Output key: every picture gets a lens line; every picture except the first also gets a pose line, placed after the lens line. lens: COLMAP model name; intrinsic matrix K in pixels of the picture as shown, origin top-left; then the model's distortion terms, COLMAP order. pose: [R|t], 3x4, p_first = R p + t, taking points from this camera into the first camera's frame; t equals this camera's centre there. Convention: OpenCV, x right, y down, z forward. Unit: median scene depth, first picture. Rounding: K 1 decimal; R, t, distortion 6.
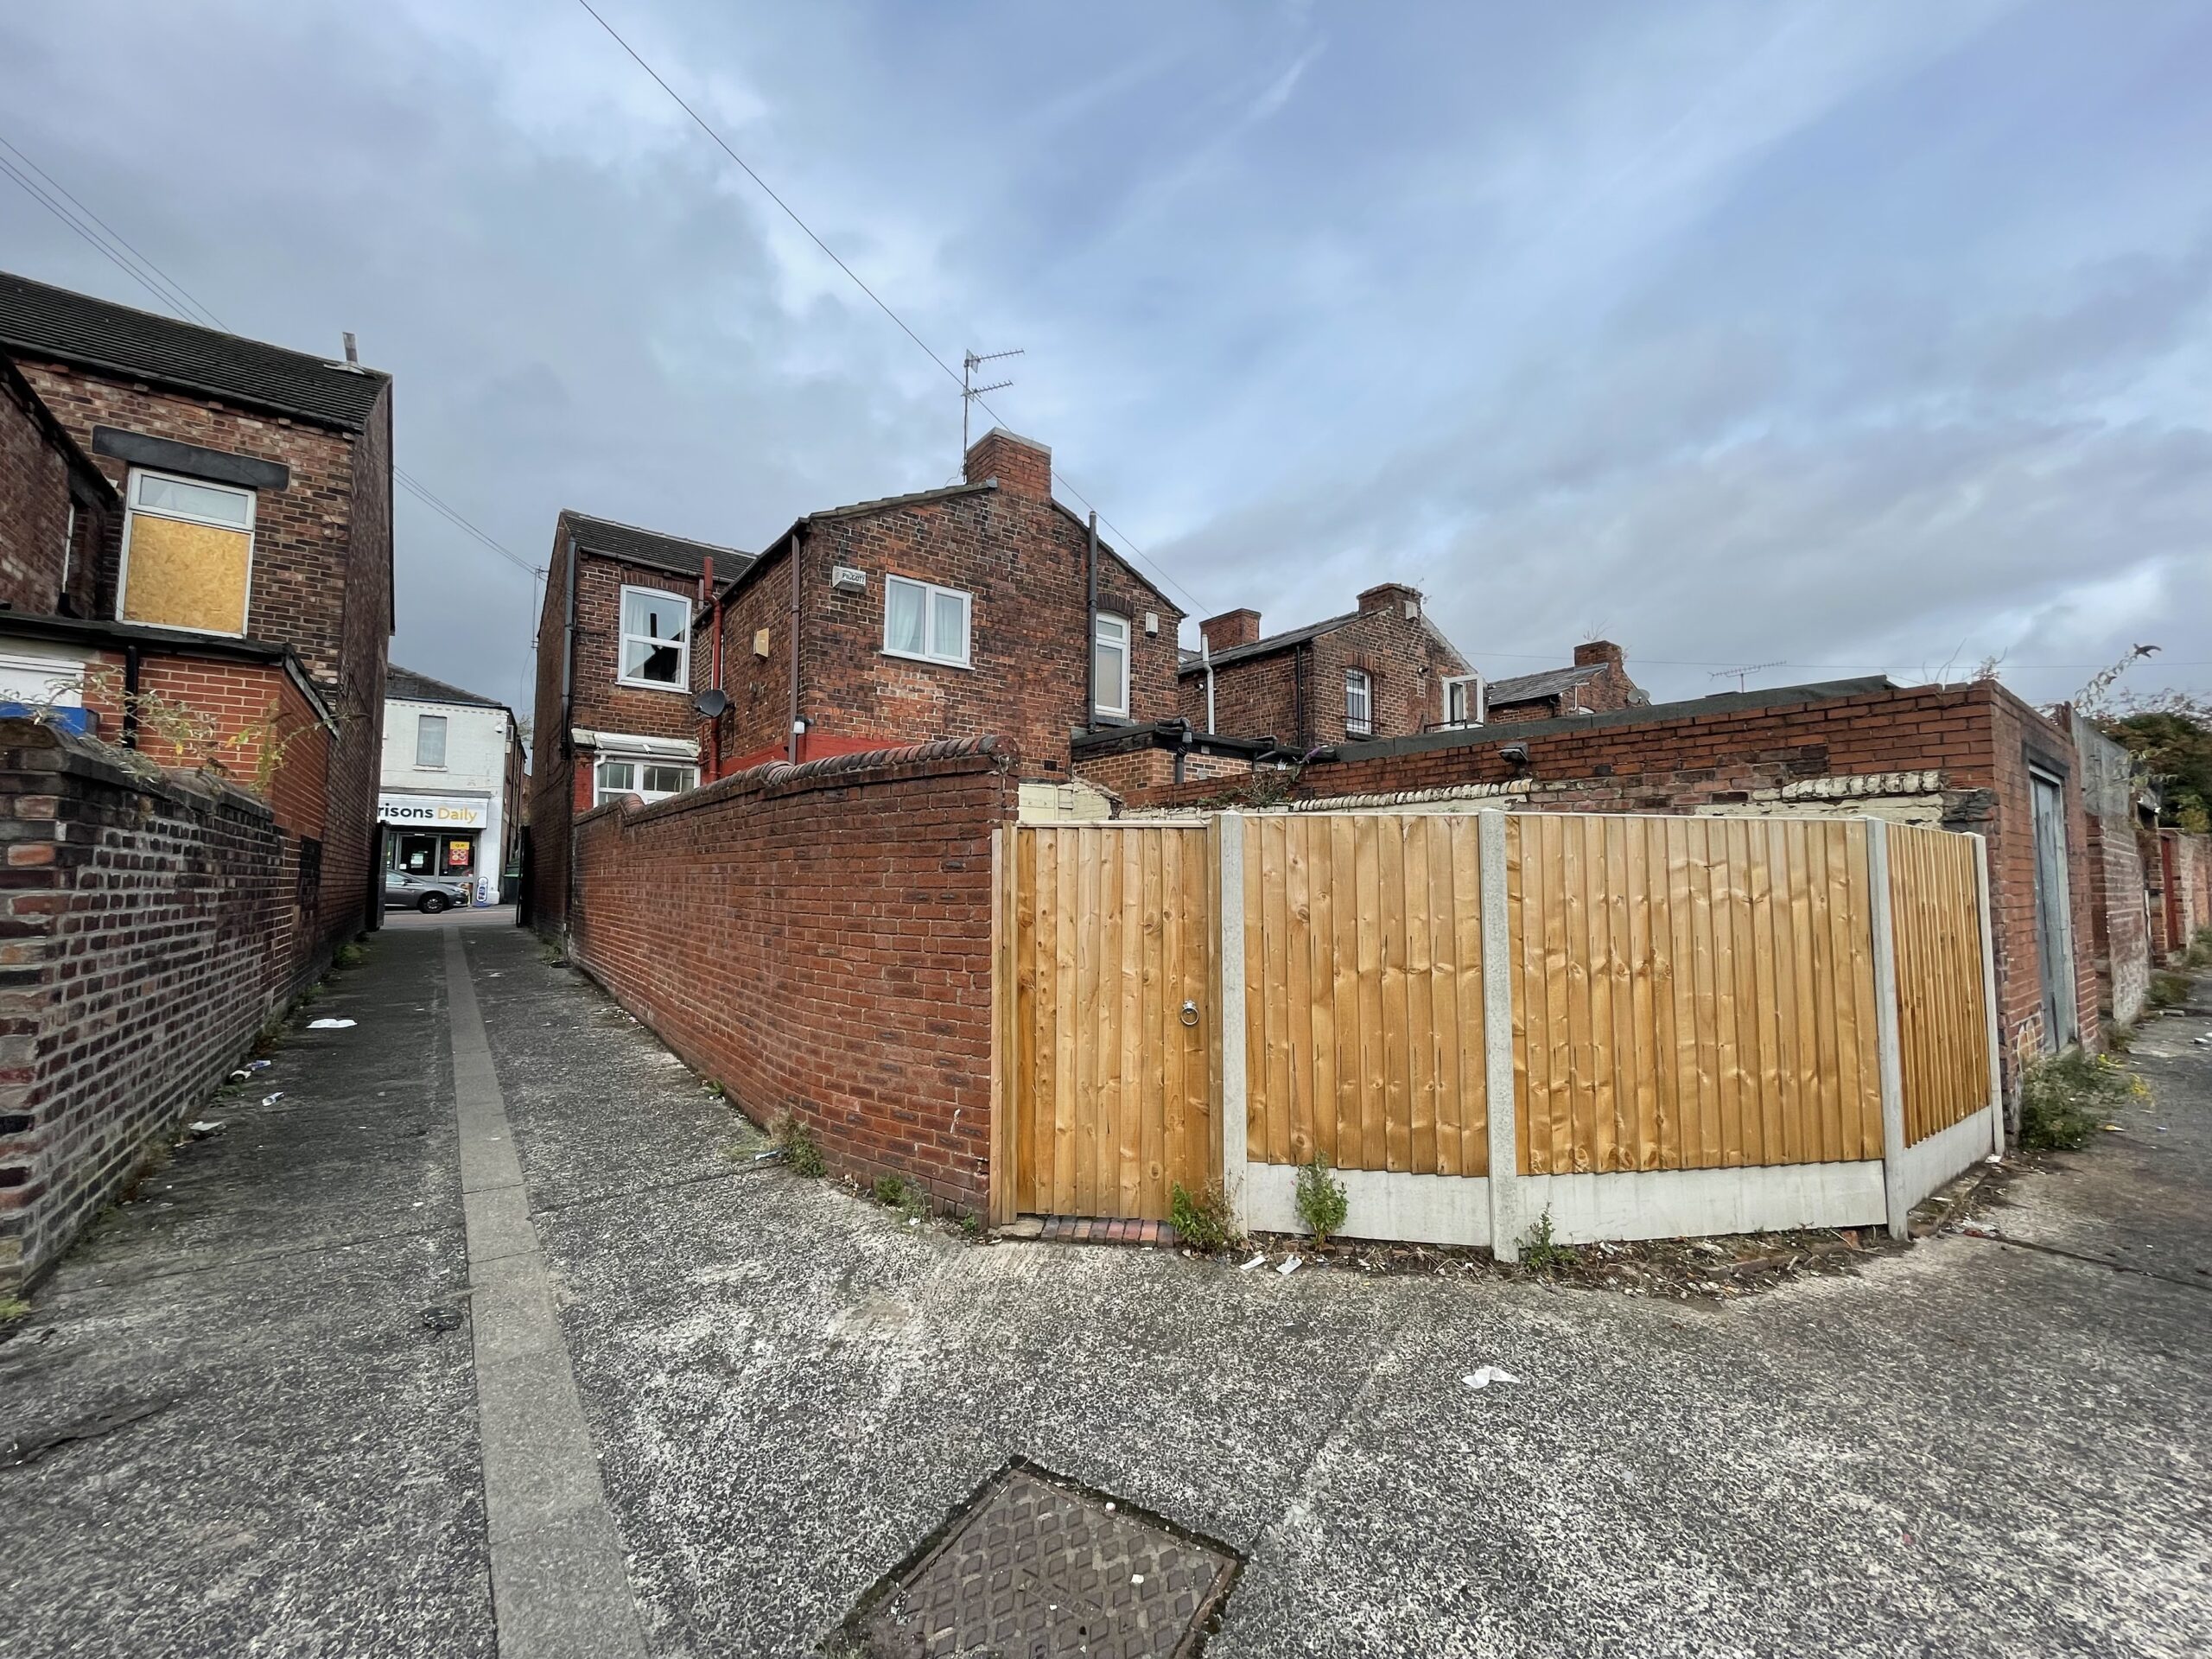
lens RADIAL K [[889.7, 0, 1101.5], [0, 889.7, 825.8], [0, 0, 1]] dist [-0.001562, -0.000433]
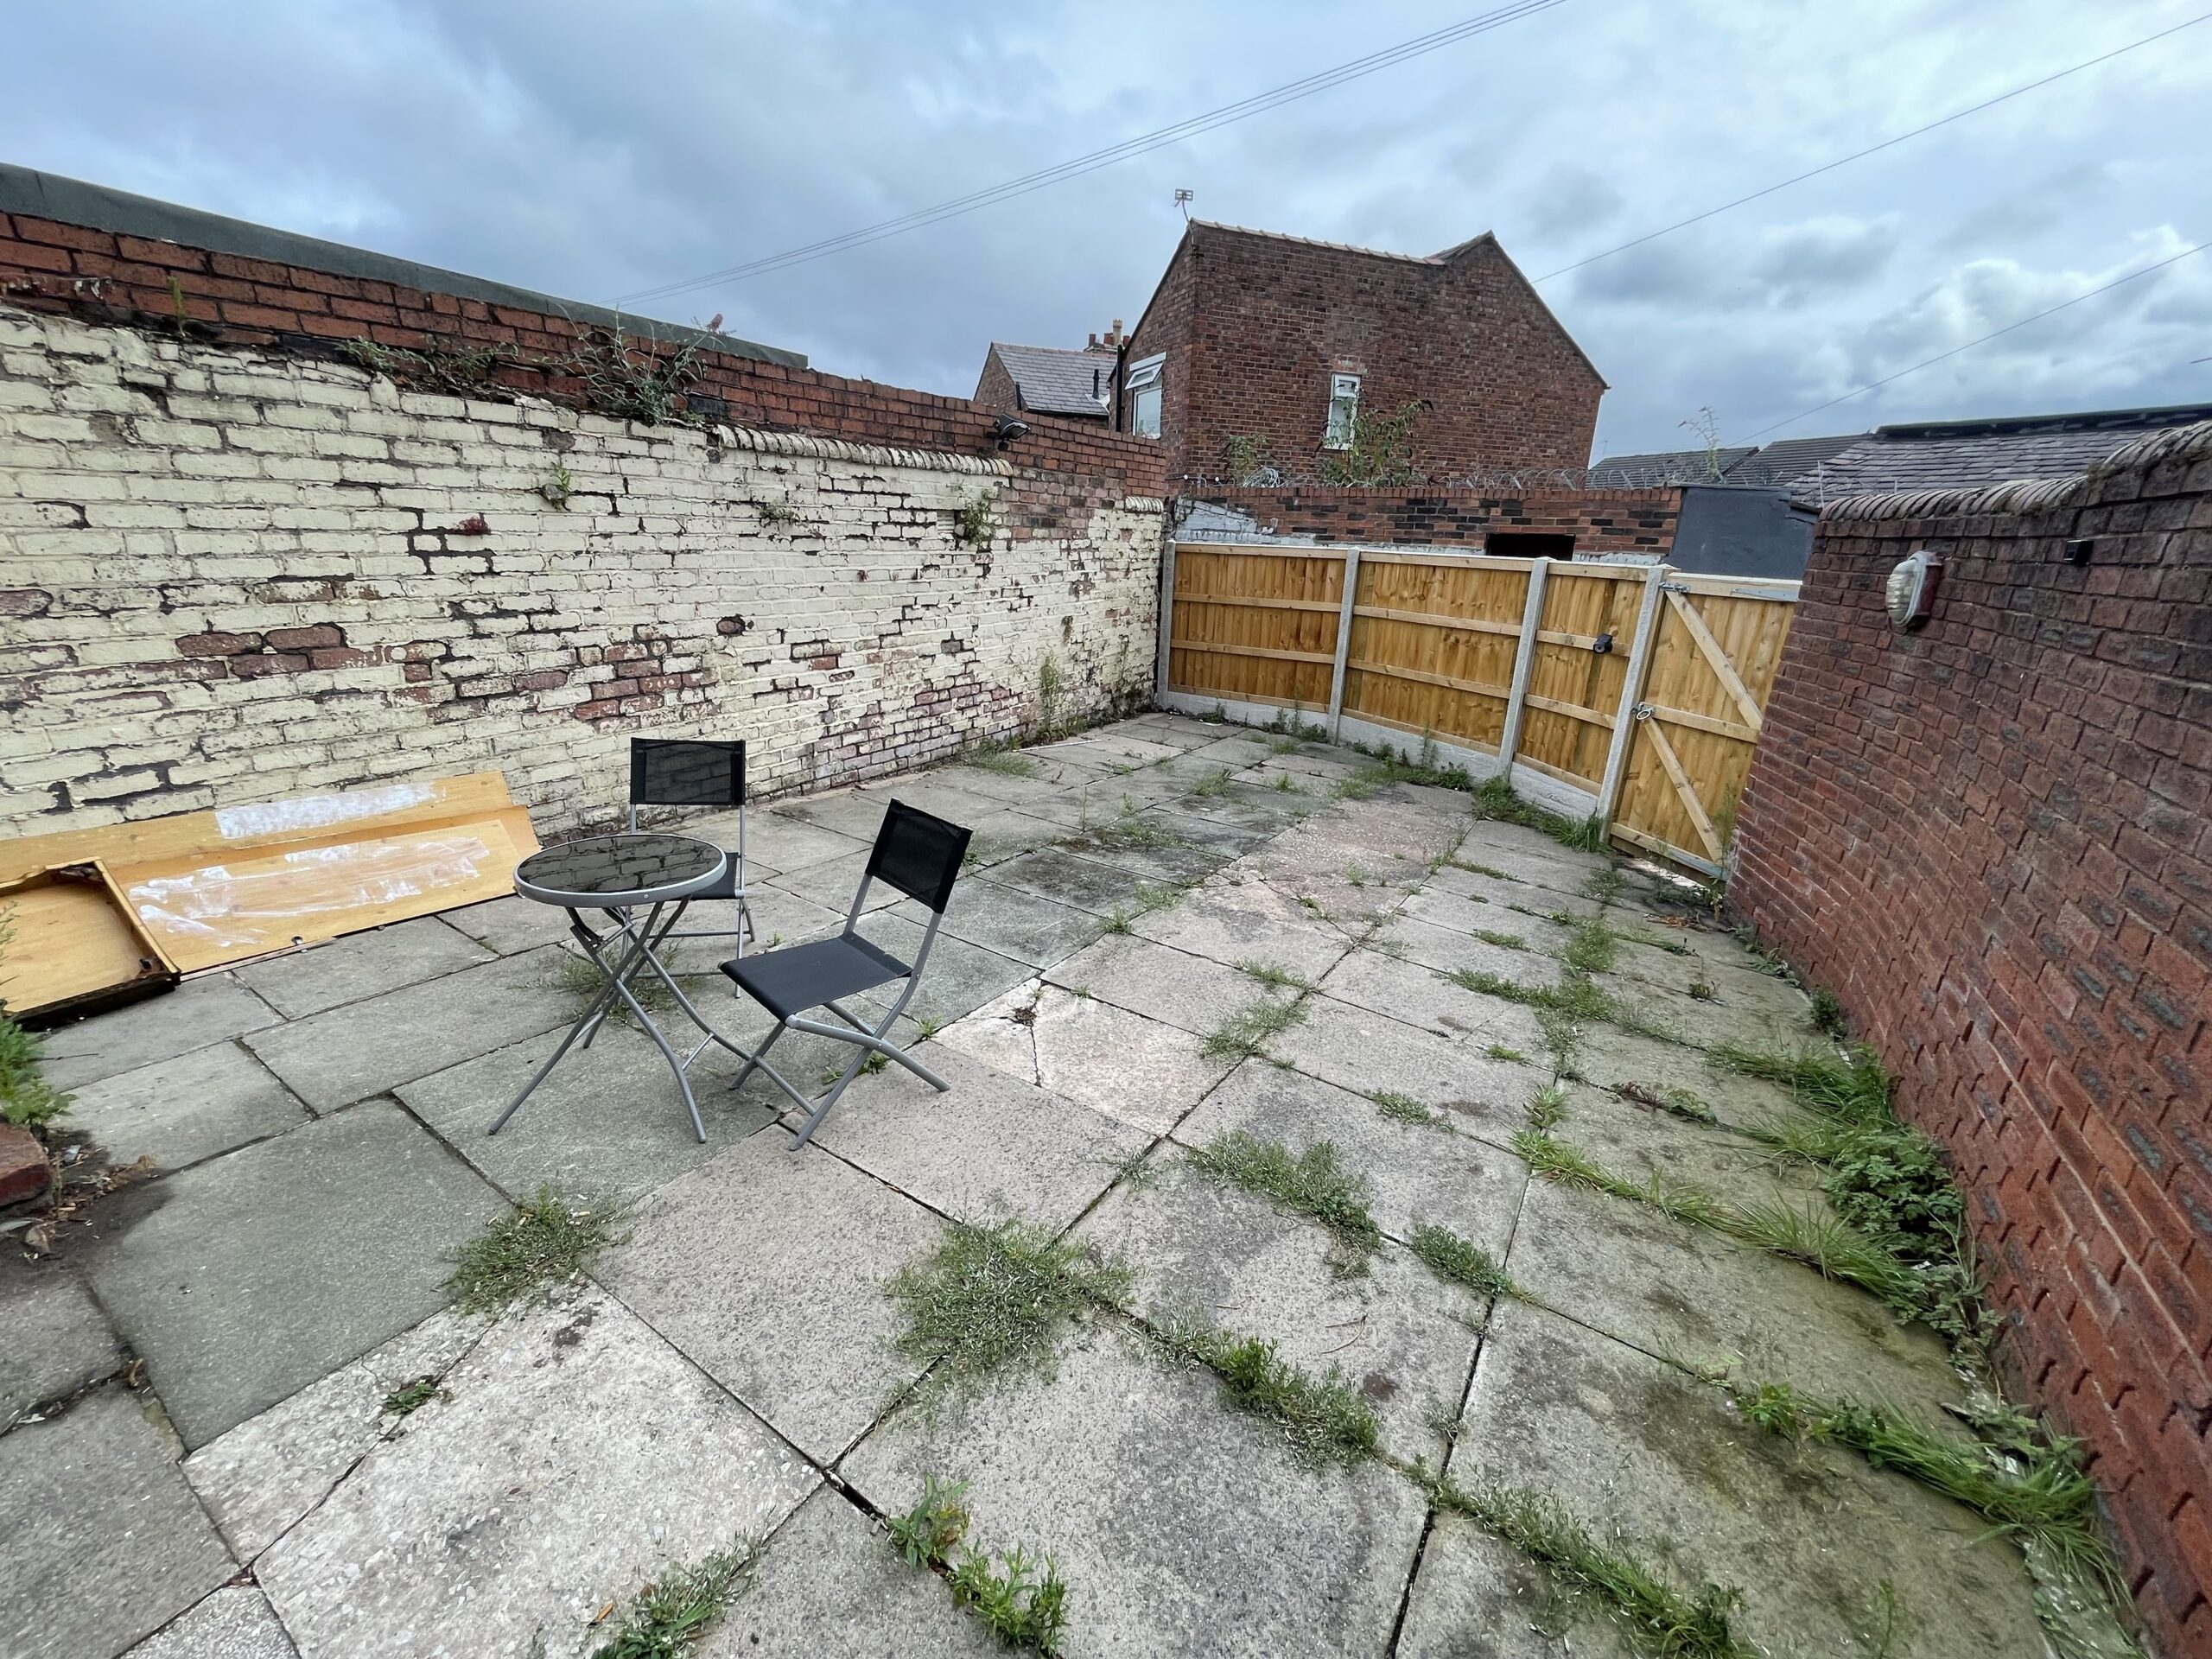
lens RADIAL K [[889.7, 0, 1099.3], [0, 889.7, 825.2], [0, 0, 1]] dist [-0.001562, -0.000433]
pose [[-0.369267, -0.314336, 0.874548, -0.294373], [-0.095359, 0.948908, 0.300799, 0.012031], [-0.924418, 0.027679, -0.380375, 0.802522]]
